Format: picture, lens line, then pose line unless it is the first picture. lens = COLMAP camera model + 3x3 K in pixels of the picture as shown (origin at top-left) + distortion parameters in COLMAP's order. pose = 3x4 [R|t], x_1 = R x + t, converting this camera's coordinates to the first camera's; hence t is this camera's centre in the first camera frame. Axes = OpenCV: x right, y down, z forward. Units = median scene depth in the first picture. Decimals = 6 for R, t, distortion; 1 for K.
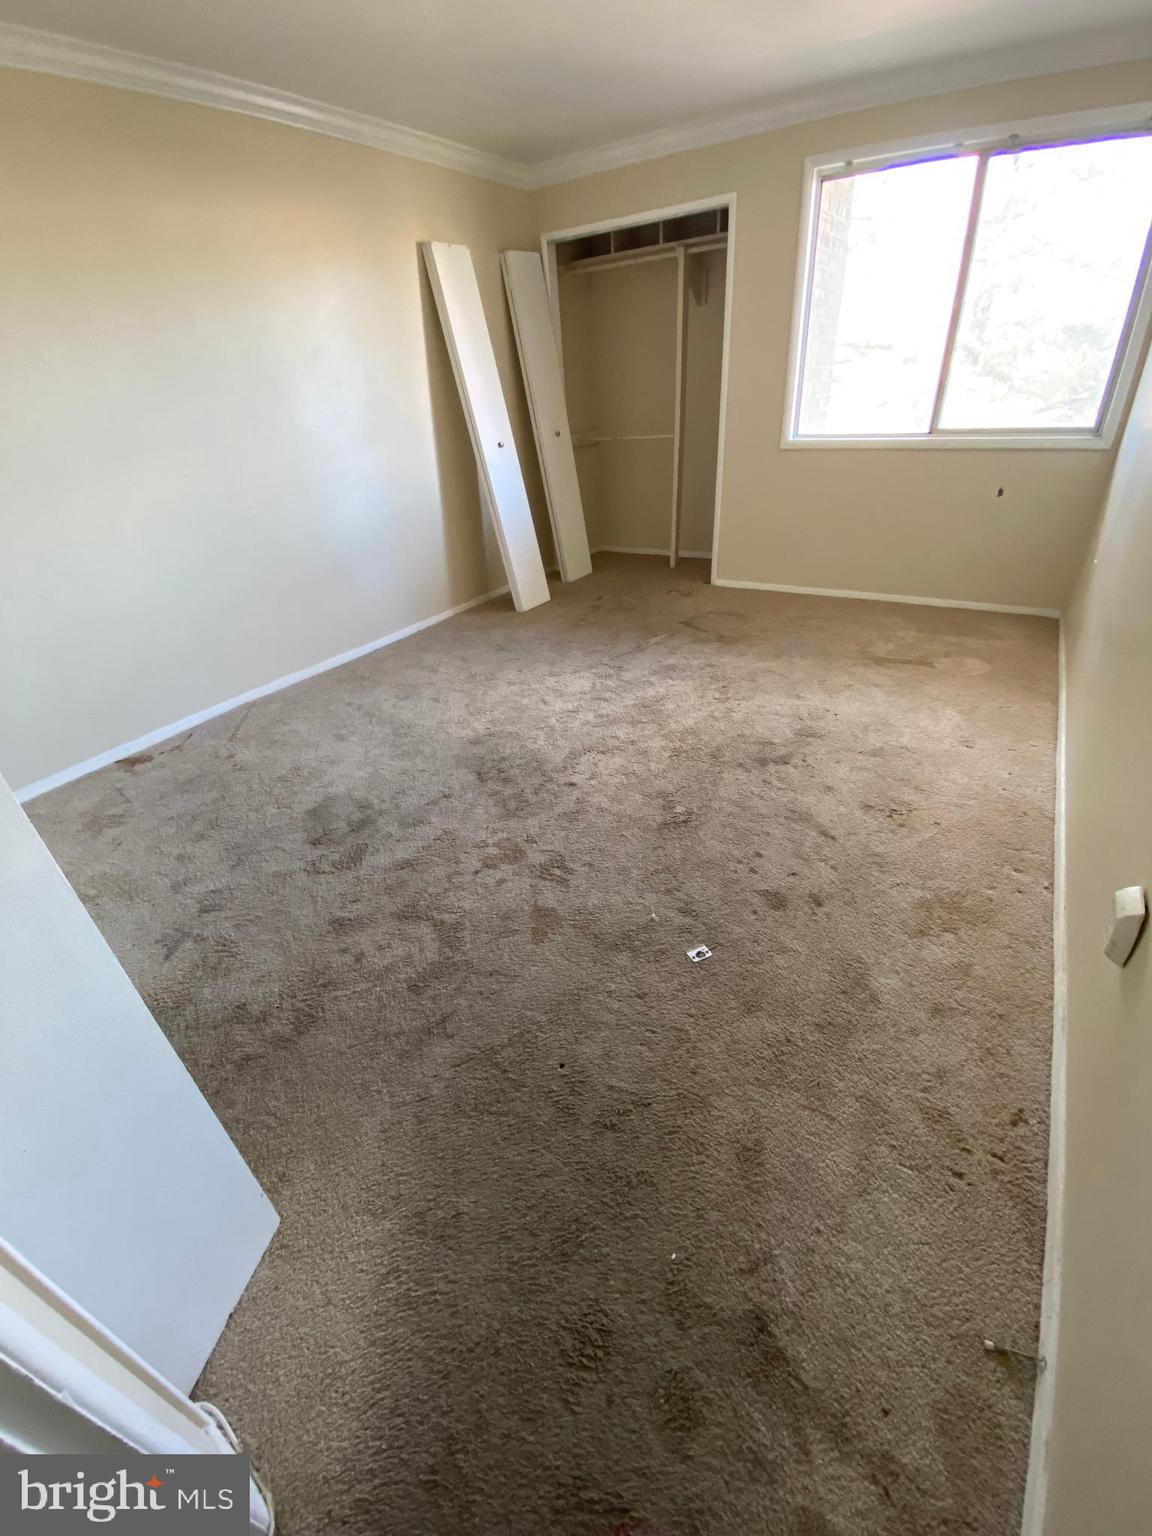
lens RADIAL K [[622.5, 0, 570.5], [0, 622.5, 764.4], [0, 0, 1]] dist [0.015279, -0.020506]
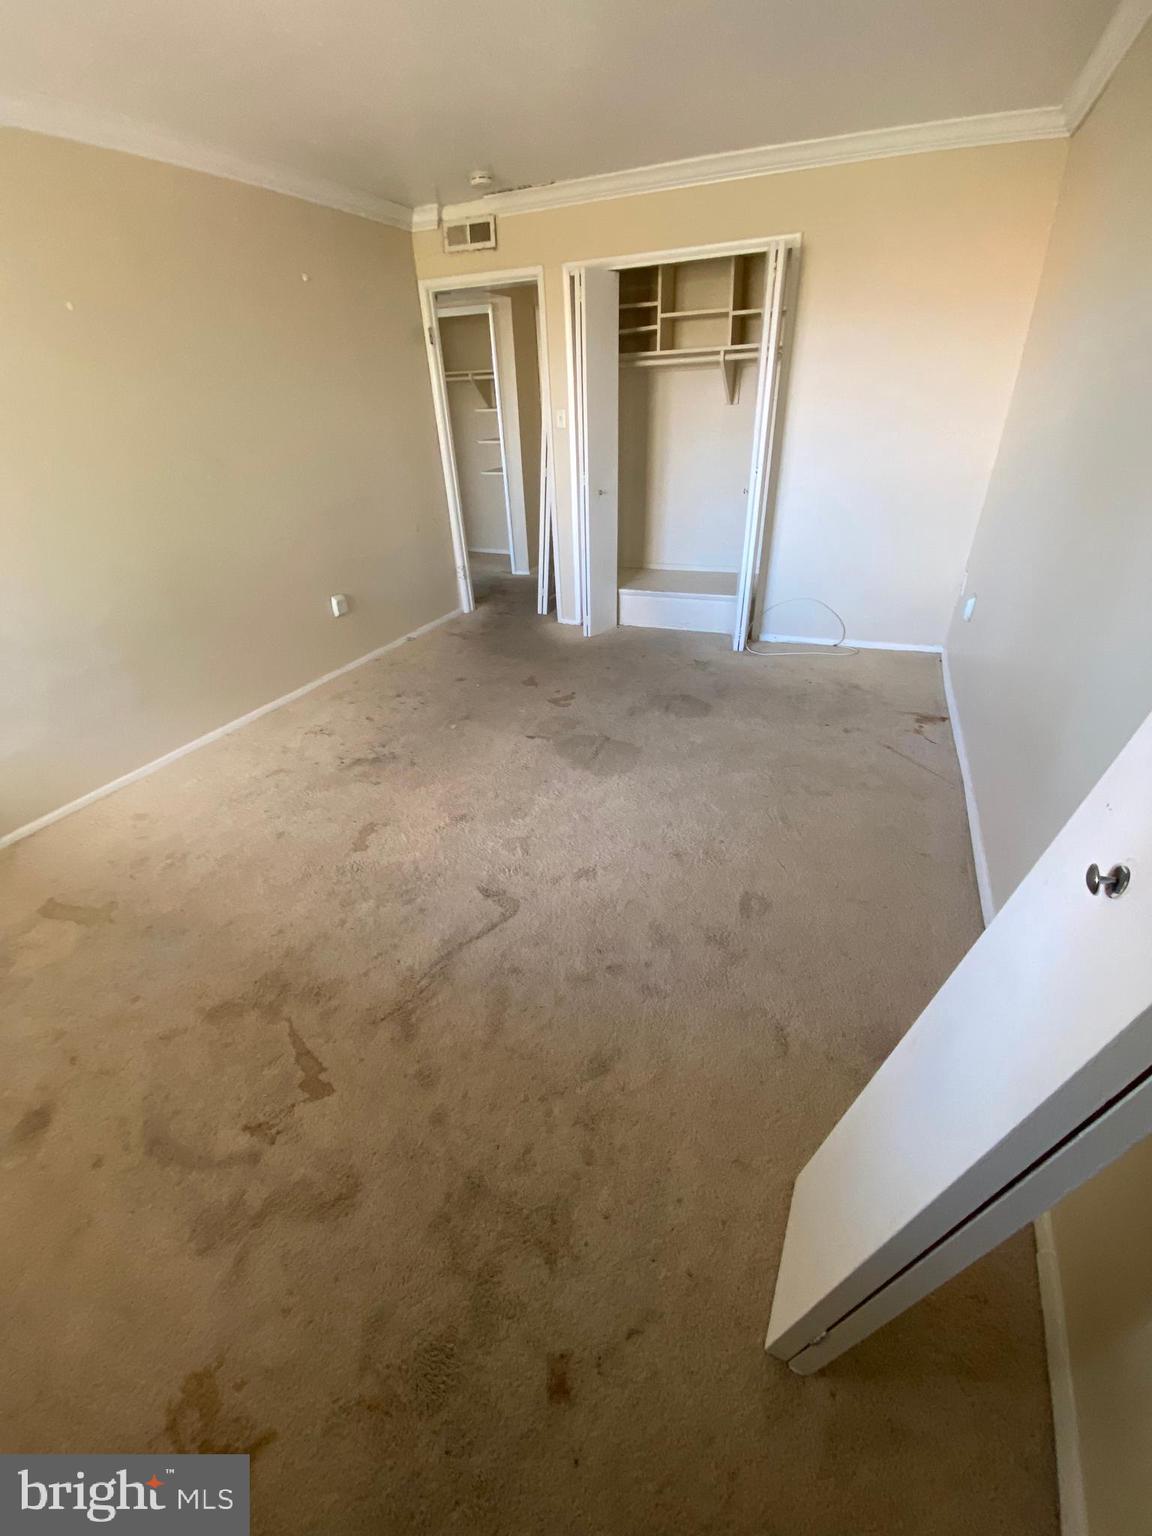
lens RADIAL K [[622.5, 0, 570.5], [0, 622.5, 764.4], [0, 0, 1]] dist [0.015279, -0.020506]
pose [[-0.980190, 0.177542, -0.087783, 0.036244], [0.010510, 0.489219, 0.872097, -0.879653], [0.197779, 0.853899, -0.481394, 1.384132]]
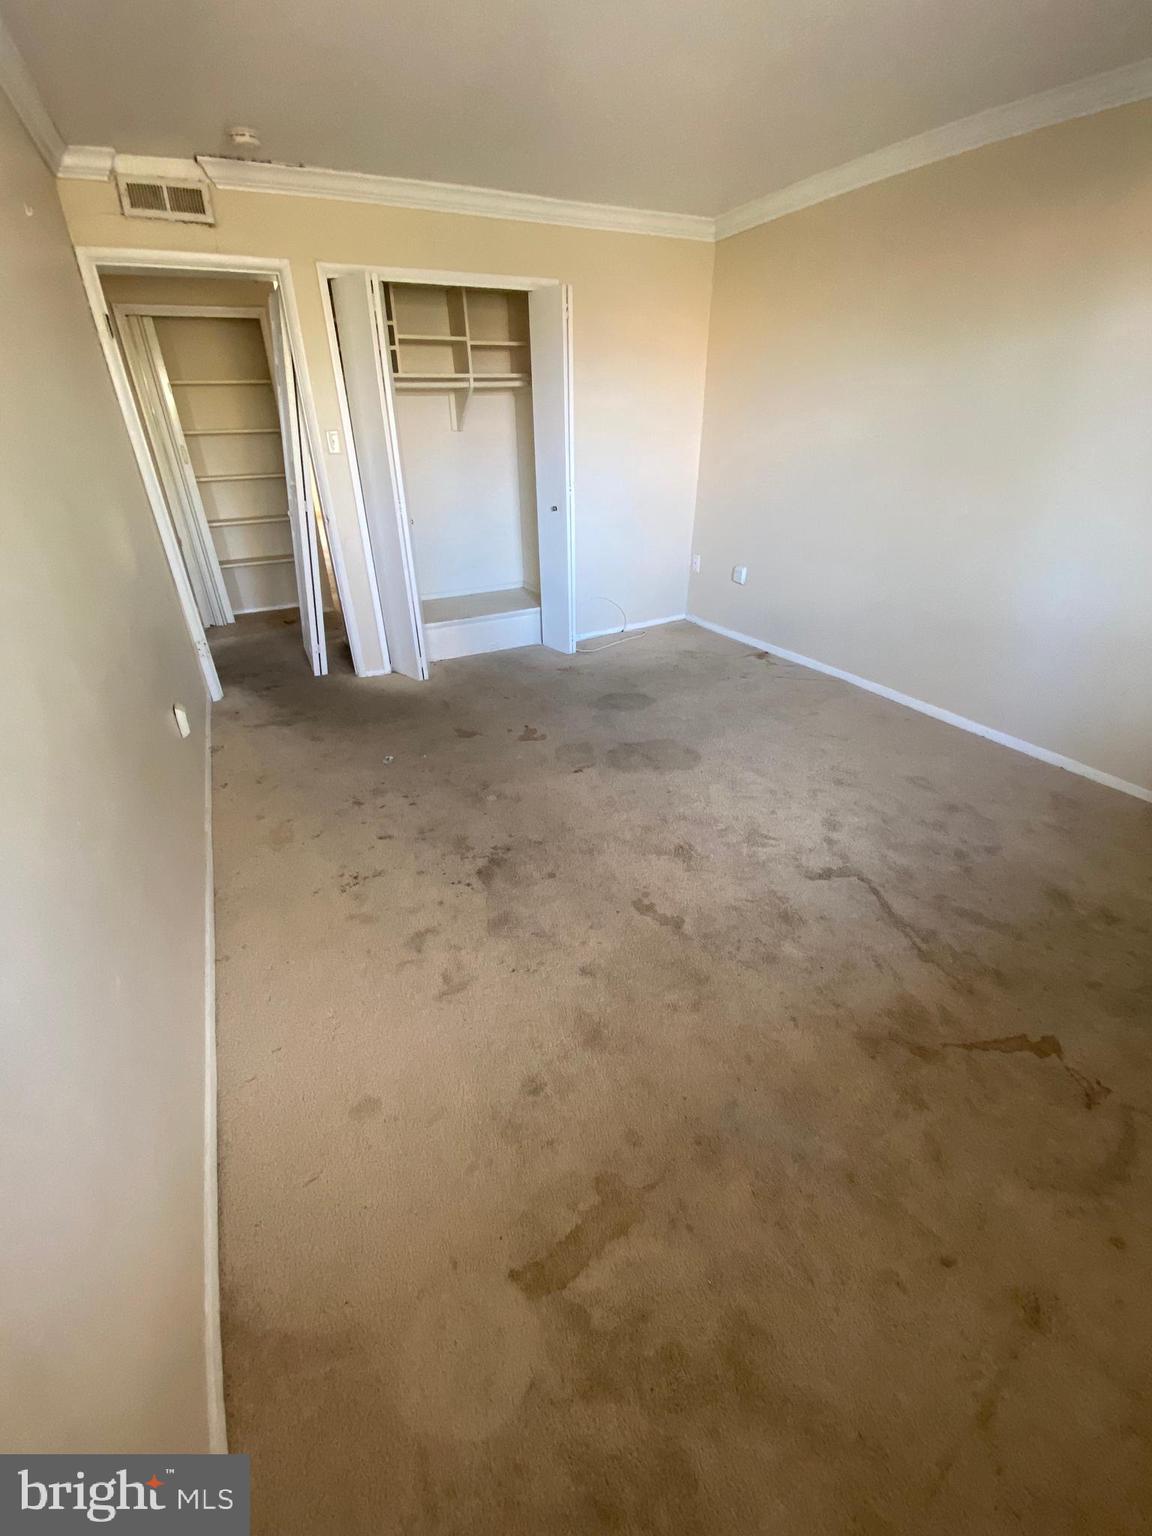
lens RADIAL K [[622.5, 0, 570.5], [0, 622.5, 764.4], [0, 0, 1]] dist [0.015279, -0.020506]
pose [[-0.493298, 0.484383, -0.722517, 0.718335], [-0.397700, 0.613127, 0.682576, -0.653439], [0.773622, 0.624059, -0.109815, 0.910166]]
